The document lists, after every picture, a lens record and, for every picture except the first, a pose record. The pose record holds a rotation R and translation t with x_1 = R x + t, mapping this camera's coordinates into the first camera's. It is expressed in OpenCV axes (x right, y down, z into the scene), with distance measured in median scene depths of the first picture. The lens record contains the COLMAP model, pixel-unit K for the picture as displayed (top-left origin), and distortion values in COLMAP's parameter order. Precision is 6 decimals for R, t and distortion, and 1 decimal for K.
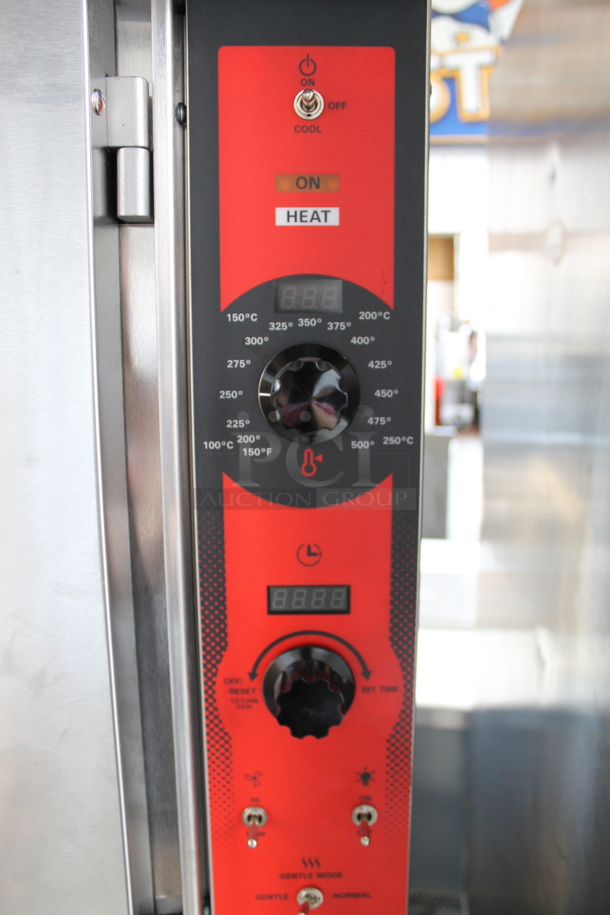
lens RADIAL K [[764.2, 0, 319.8], [0, 764.2, 460.2], [0, 0, 1]] dist [-0.173814, 0.154549]
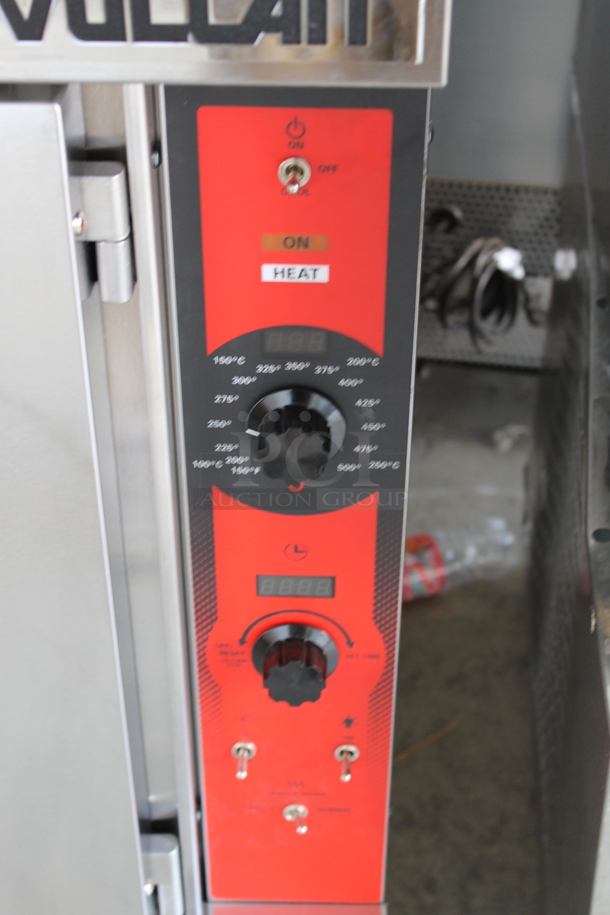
lens RADIAL K [[1402.0, 0, 305.0], [0, 1402.0, 457.5], [0, 0, 1]] dist [0.118597, -0.028230]
pose [[0.998518, 0.036145, -0.040683, 0.074924], [-0.014018, 0.893176, 0.449488, -0.891578], [0.052584, -0.448252, 0.892359, -0.680715]]
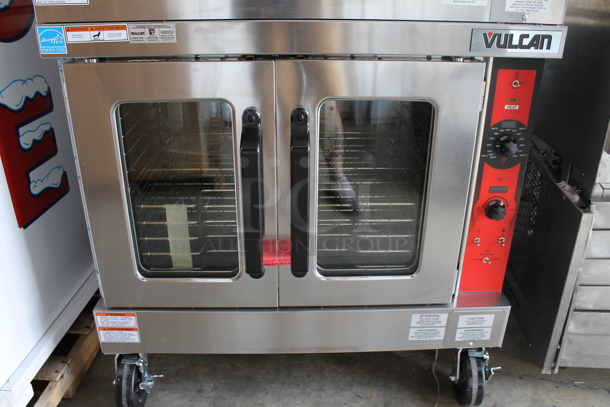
lens RADIAL K [[509.5, 0, 304.7], [0, 509.5, 191.4], [0, 0, 1]] dist [-0.173814, 0.154549]
pose [[0.999976, 0.003186, 0.006231, -1.221089], [-0.004563, 0.971928, 0.235236, -0.507037], [-0.005306, -0.235259, 0.971918, -1.901577]]
